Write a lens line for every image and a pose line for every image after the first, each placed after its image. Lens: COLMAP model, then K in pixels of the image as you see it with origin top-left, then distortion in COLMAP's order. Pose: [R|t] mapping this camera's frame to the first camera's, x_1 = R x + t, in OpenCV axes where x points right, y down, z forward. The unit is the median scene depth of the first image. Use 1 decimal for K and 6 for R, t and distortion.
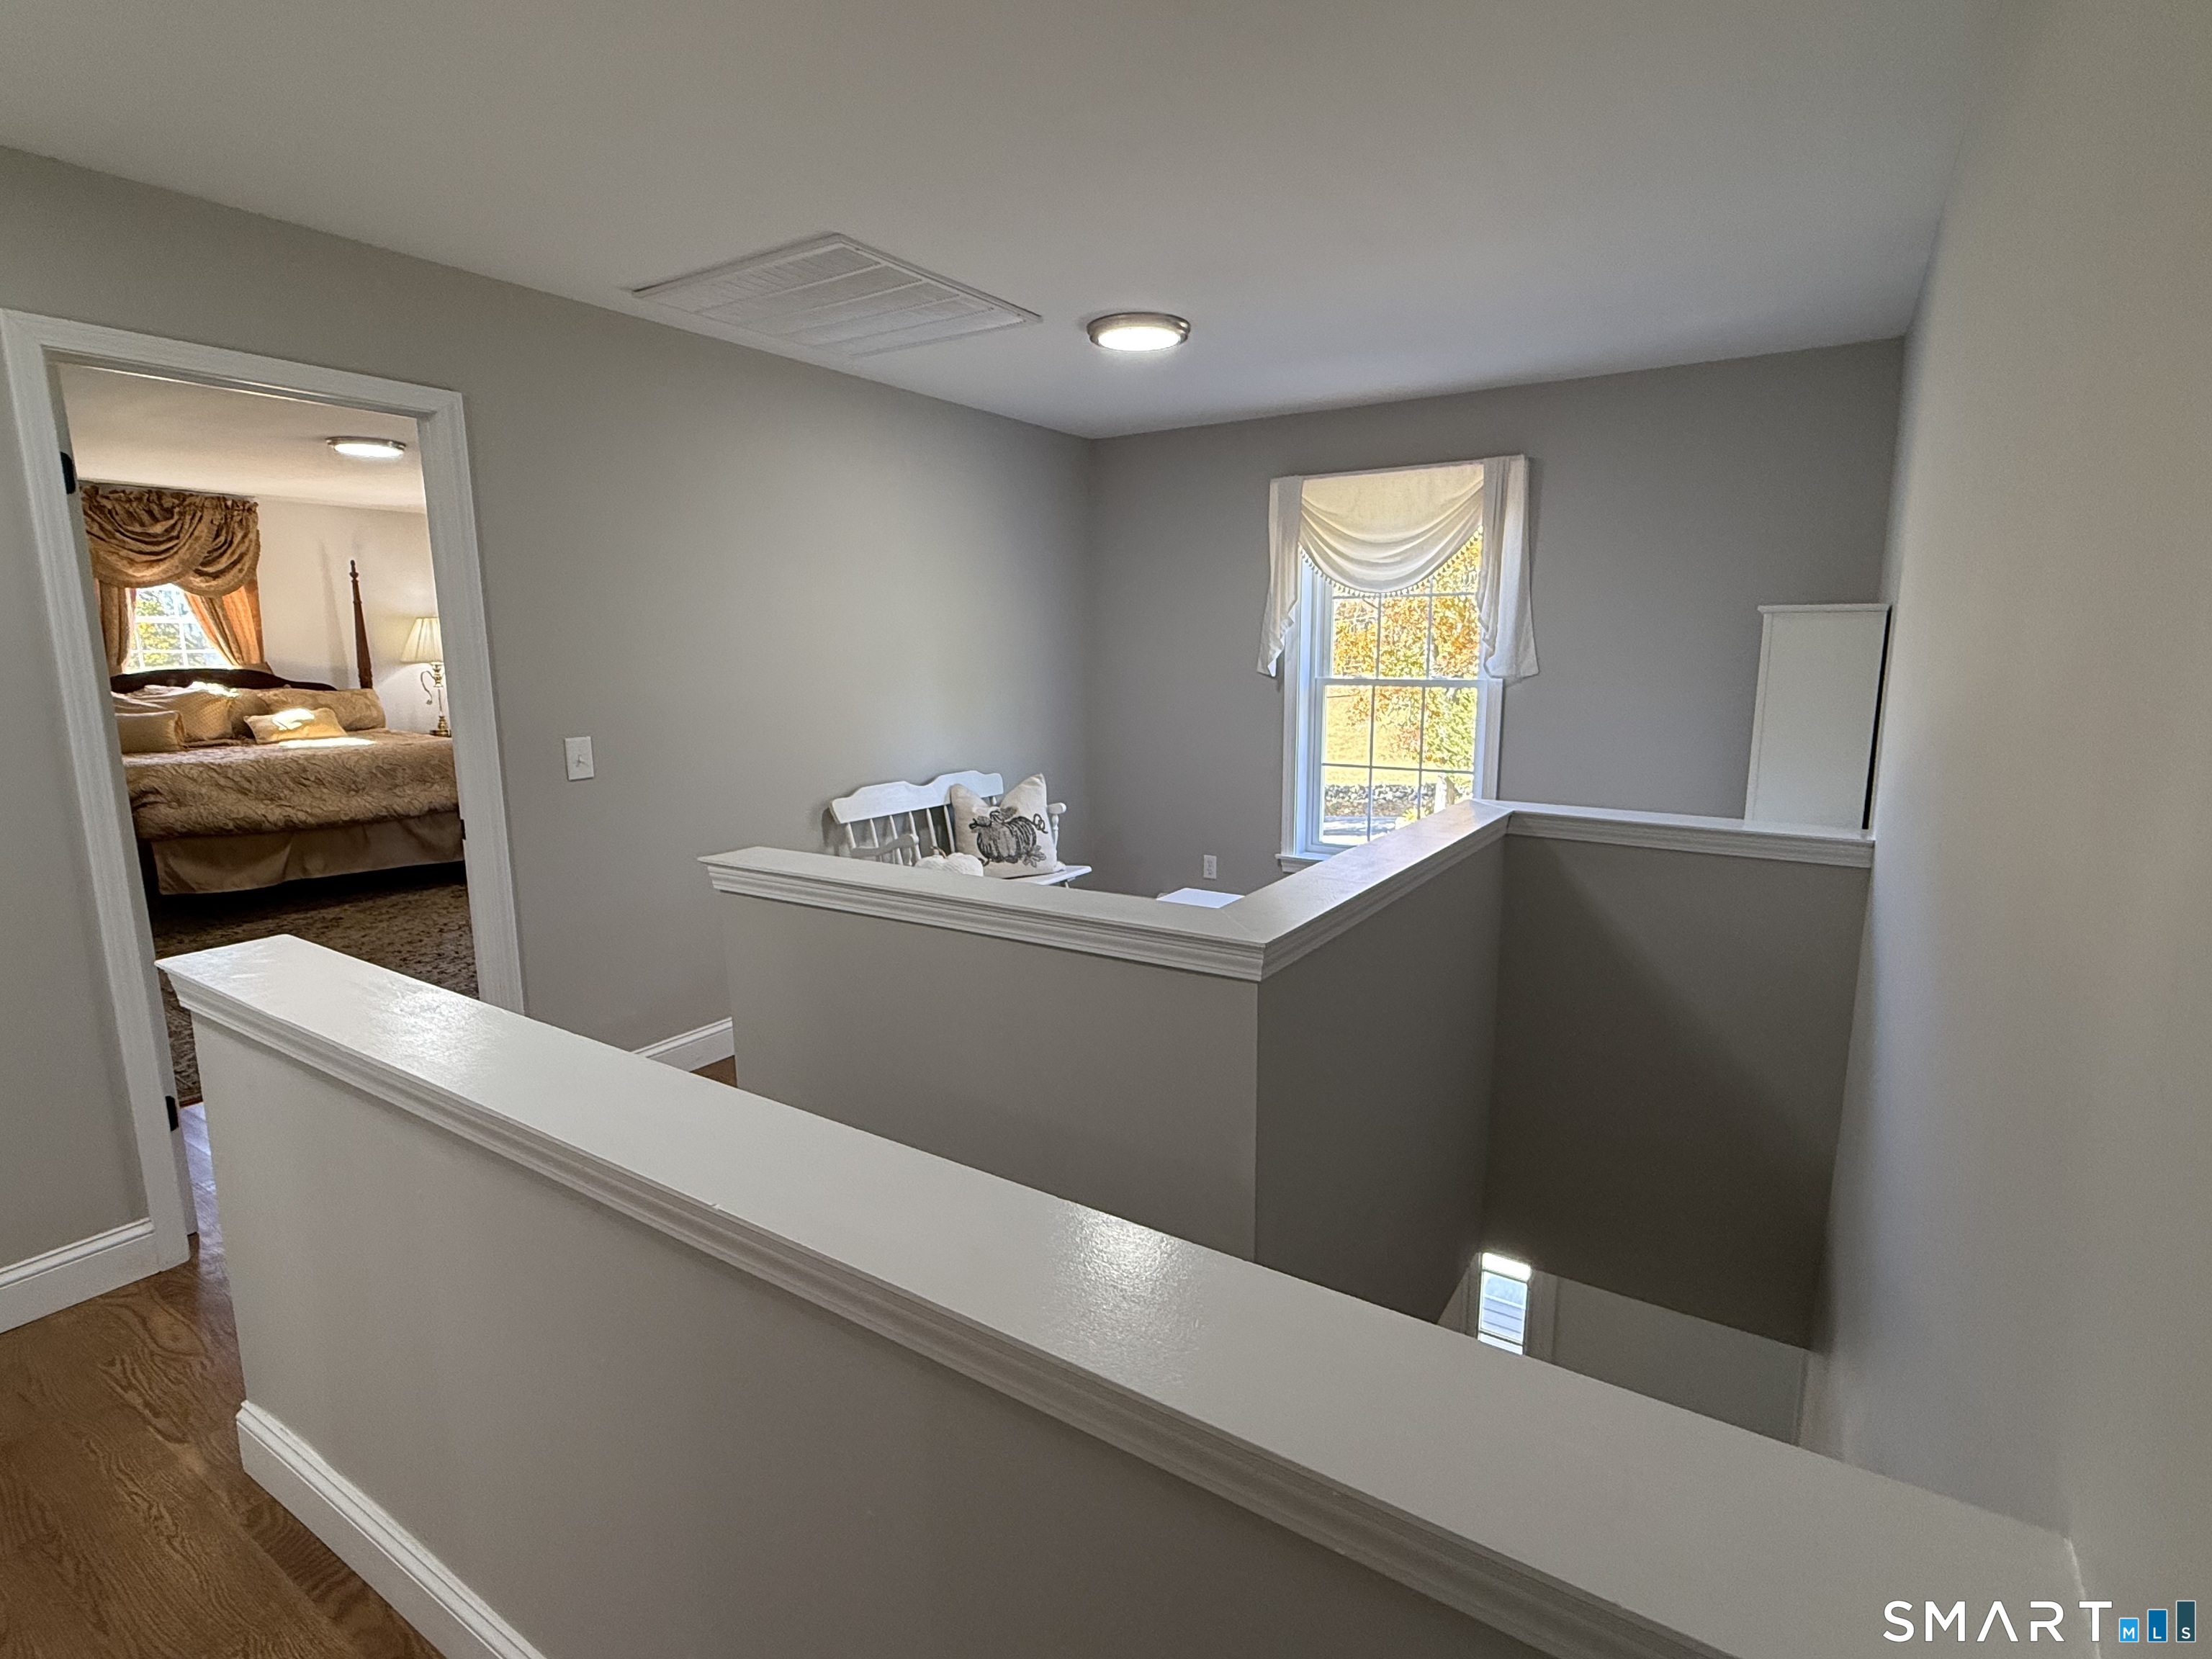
lens RADIAL K [[1085.6, 0, 1109.7], [0, 1085.6, 827.4], [0, 0, 1]] dist [0.002415, -0.000140]
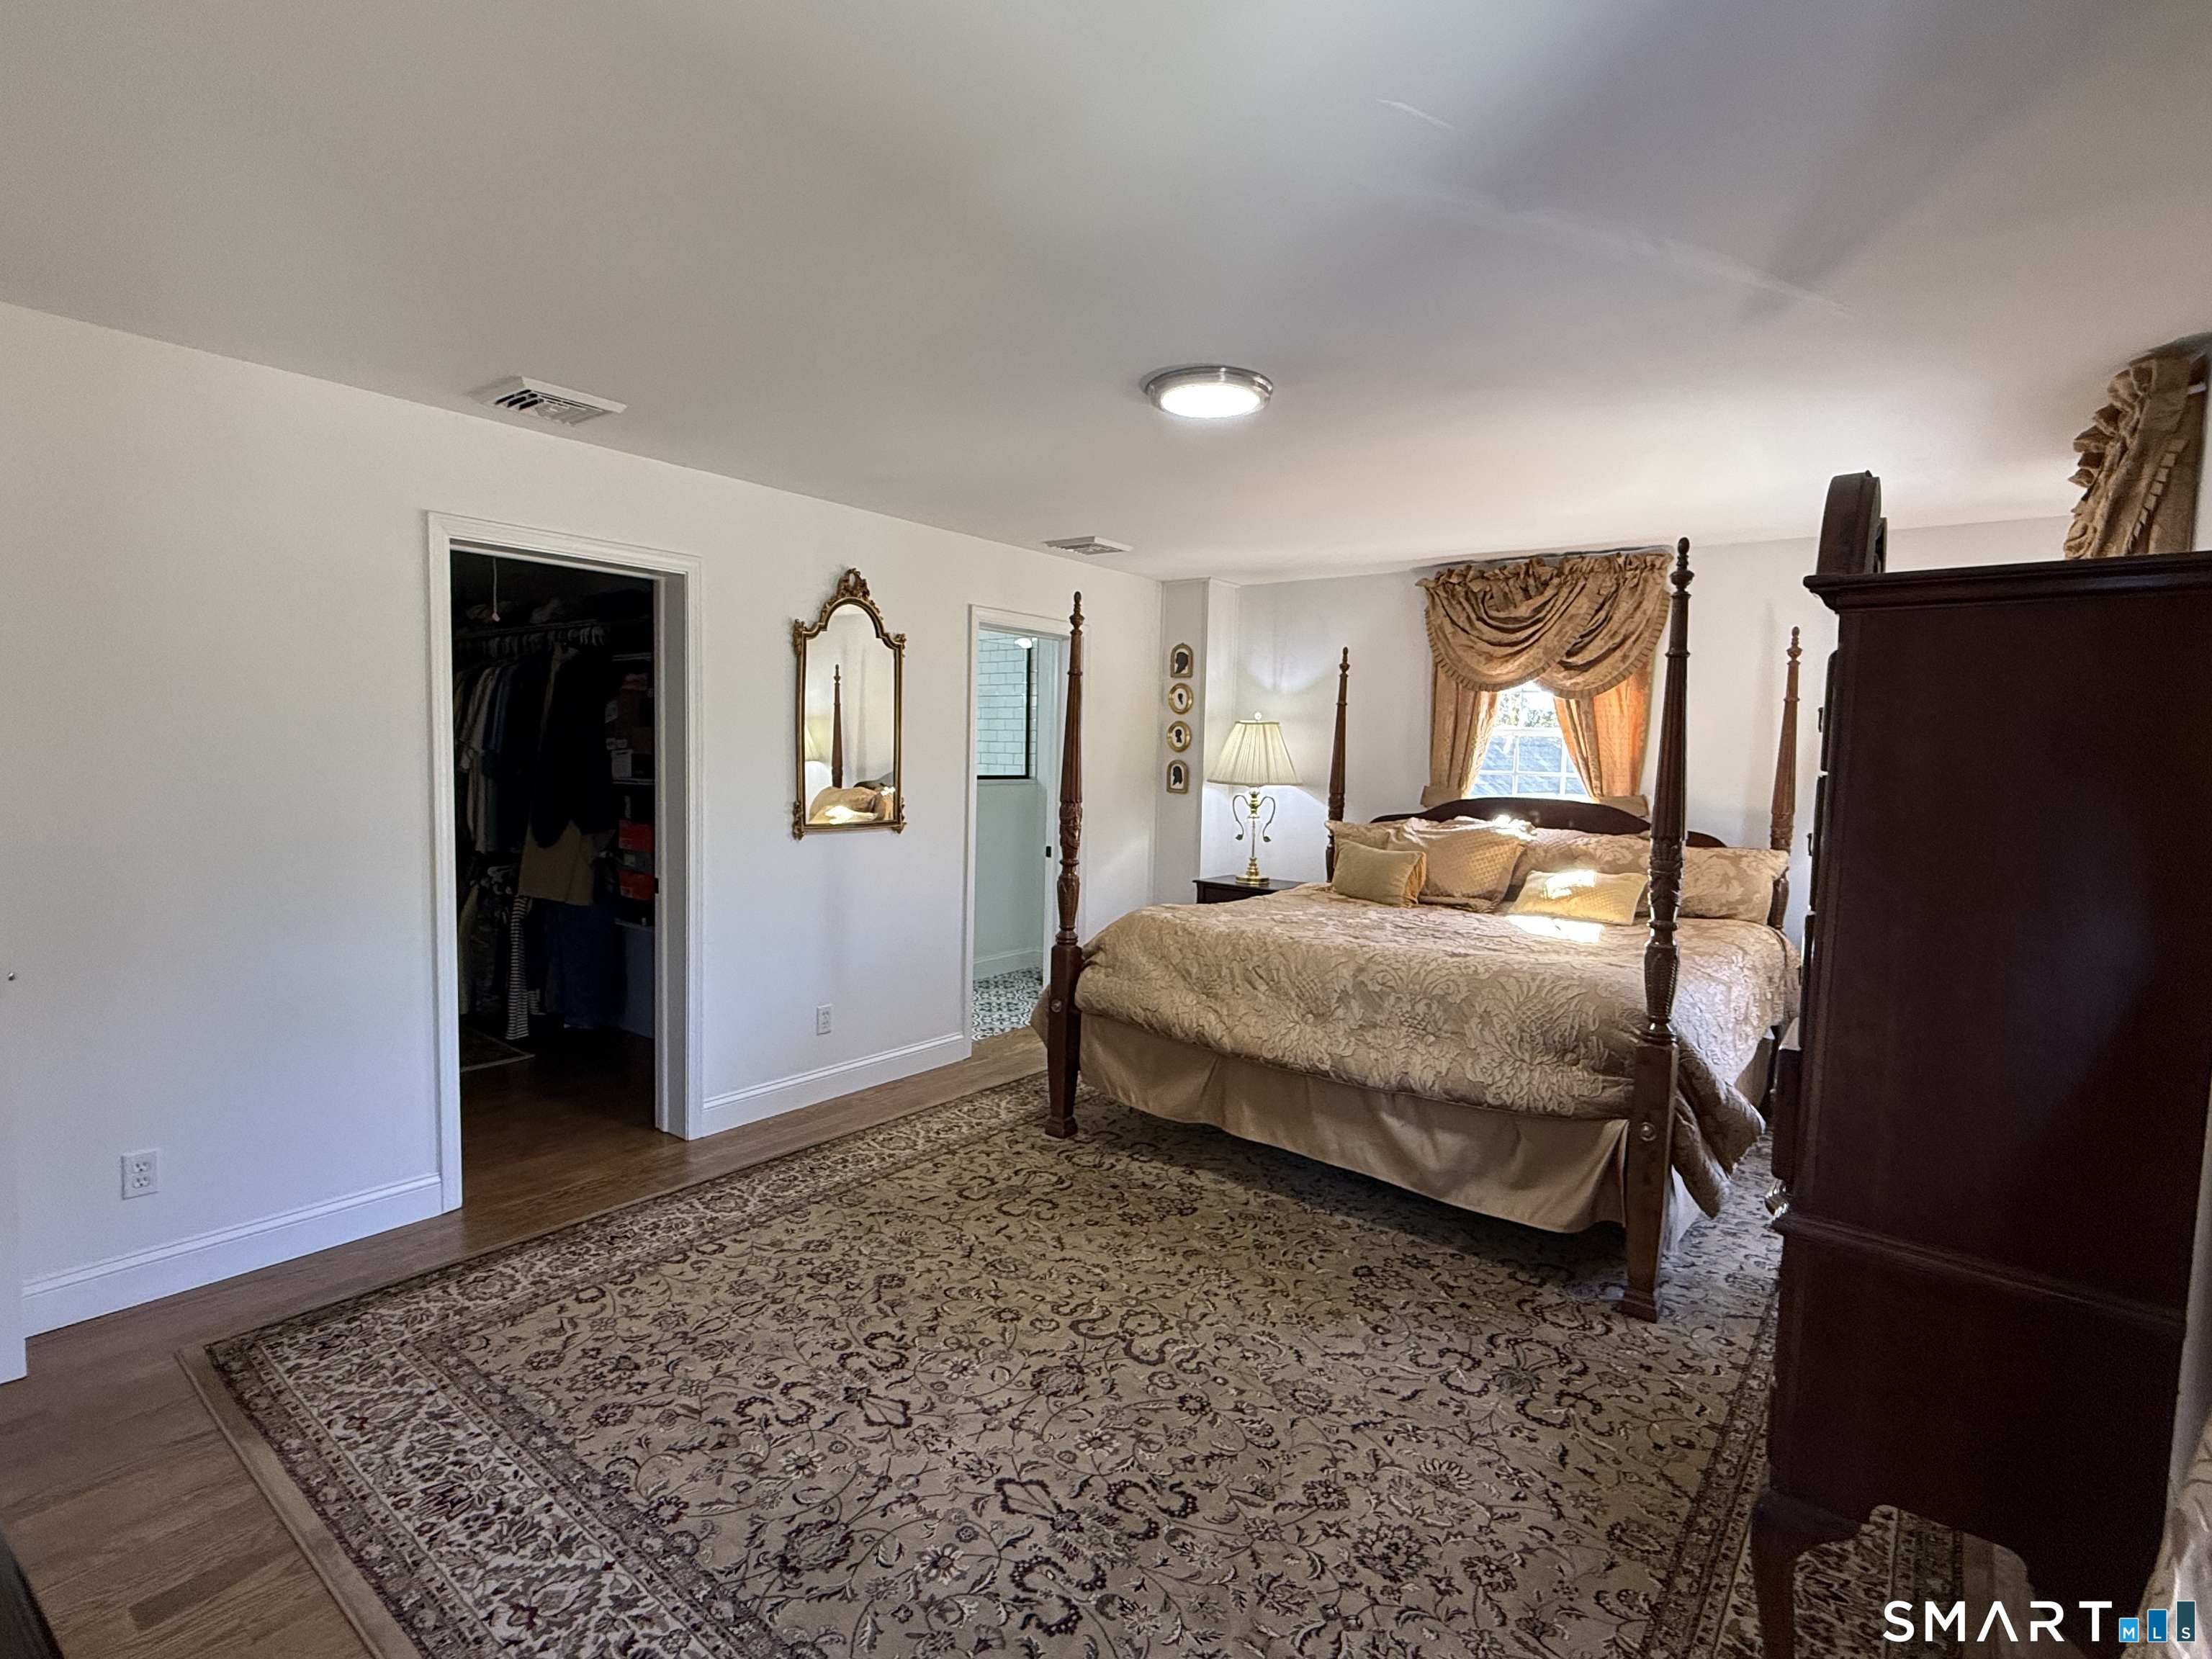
lens RADIAL K [[1085.6, 0, 1101.7], [0, 1085.6, 830.1], [0, 0, 1]] dist [0.002415, -0.000140]
pose [[-0.087859, 0.074485, -0.993344, -0.104050], [-0.191317, 0.977374, 0.090209, -0.139155], [0.977588, 0.197969, -0.071621, 0.795603]]
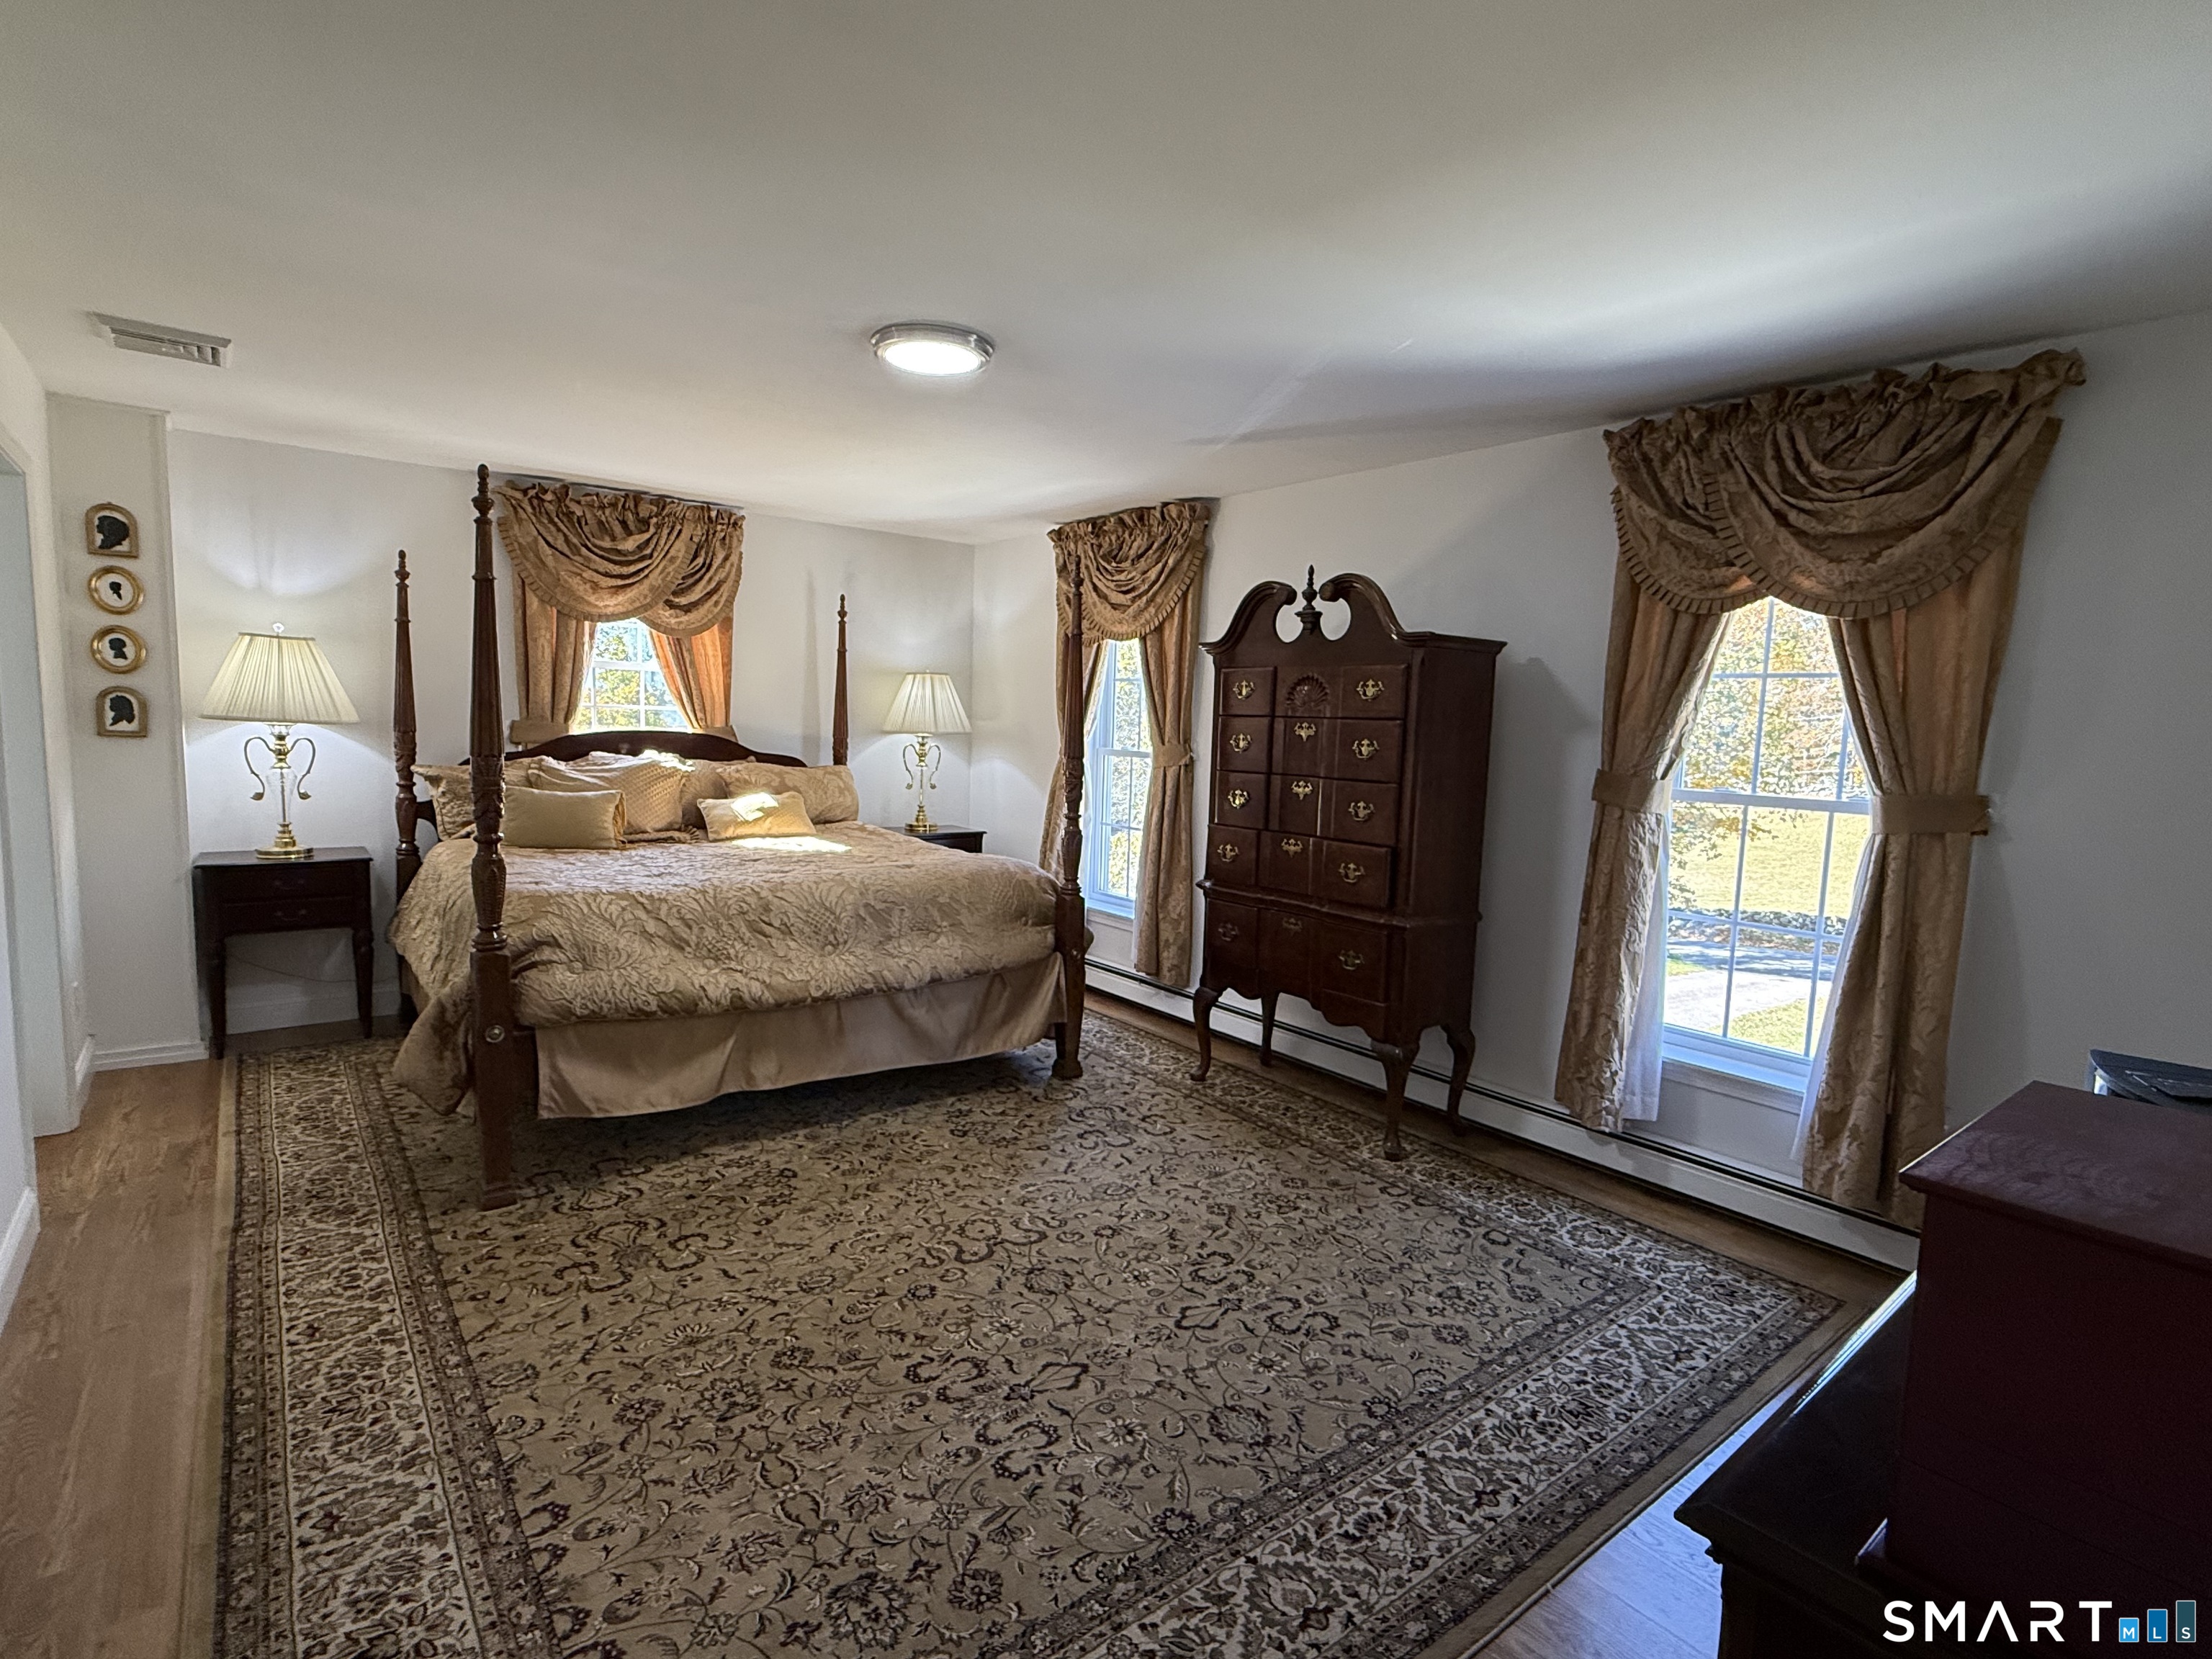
lens RADIAL K [[1085.6, 0, 1098.5], [0, 1085.6, 832.0], [0, 0, 1]] dist [0.002415, -0.000140]
pose [[0.946487, 0.070041, -0.315050, -0.319844], [-0.091267, 0.994409, -0.053111, -0.067649], [0.309569, 0.079023, 0.947588, 0.406116]]
